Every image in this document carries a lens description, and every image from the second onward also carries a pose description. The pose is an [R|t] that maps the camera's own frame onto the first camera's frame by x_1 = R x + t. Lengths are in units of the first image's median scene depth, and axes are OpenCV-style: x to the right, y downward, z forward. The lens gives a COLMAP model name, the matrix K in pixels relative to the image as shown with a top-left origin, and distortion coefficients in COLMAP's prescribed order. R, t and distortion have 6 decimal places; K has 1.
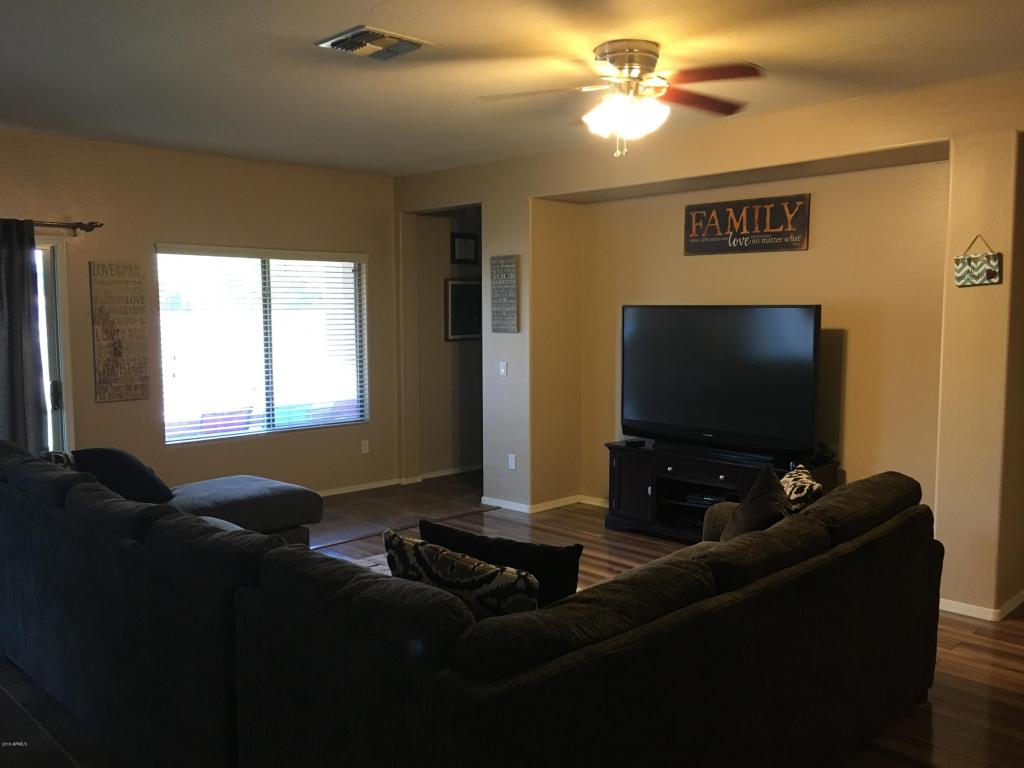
lens RADIAL K [[884.9, 0, 513.7], [0, 884.9, 380.0], [0, 0, 1]] dist [0.108328, -0.149373]
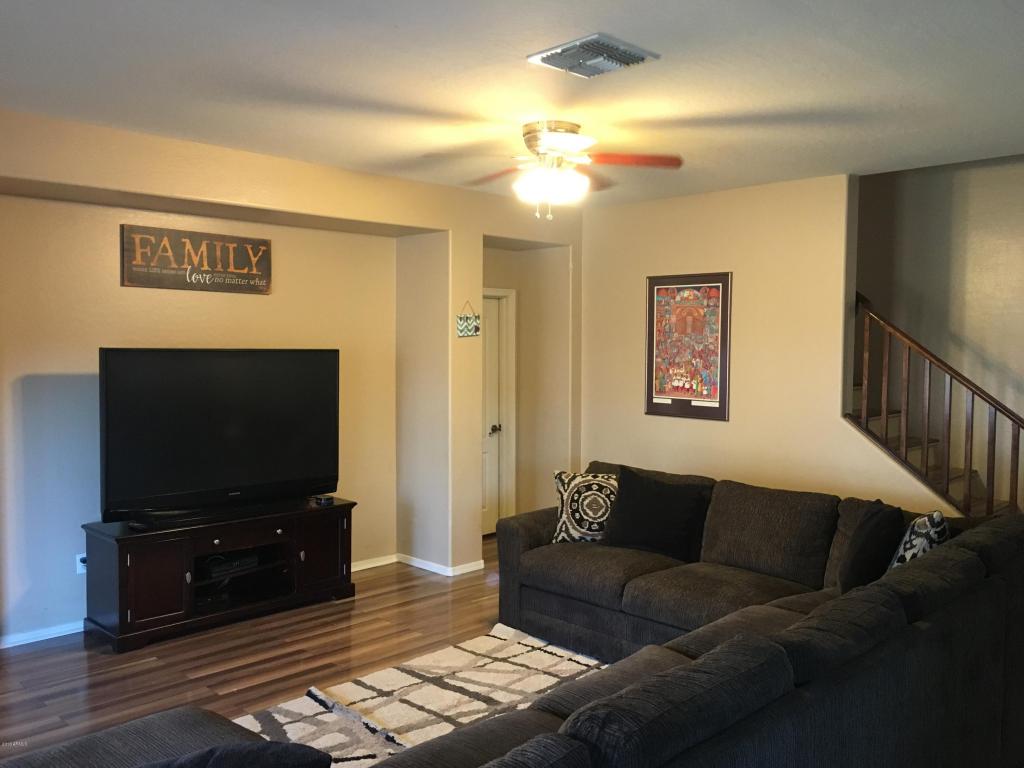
lens RADIAL K [[884.9, 0, 513.7], [0, 884.9, 380.0], [0, 0, 1]] dist [0.108328, -0.149373]
pose [[-0.000689, -0.038492, 0.999259, -0.671762], [0.078144, 0.996201, 0.038428, -0.064060], [-0.996942, 0.078112, 0.002321, 0.707630]]
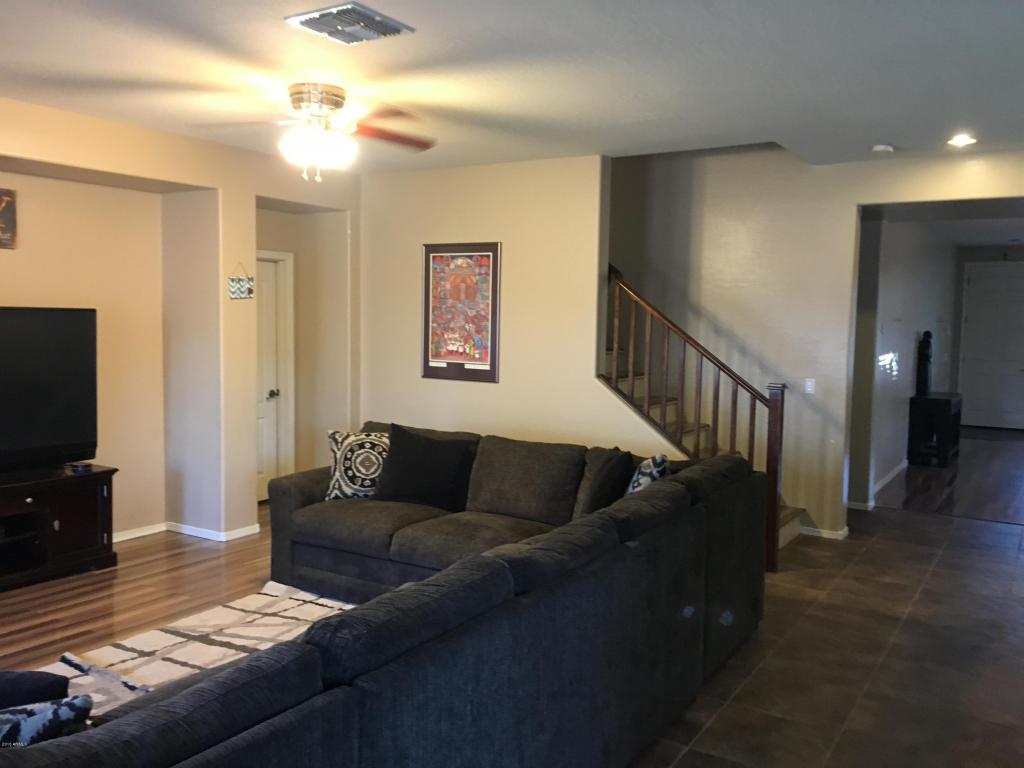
lens RADIAL K [[884.9, 0, 513.7], [0, 884.9, 380.0], [0, 0, 1]] dist [0.108328, -0.149373]
pose [[-0.227844, -0.069186, 0.971237, -0.709648], [0.064998, 0.994167, 0.086067, -0.054016], [-0.971526, 0.082739, -0.222017, 0.689990]]
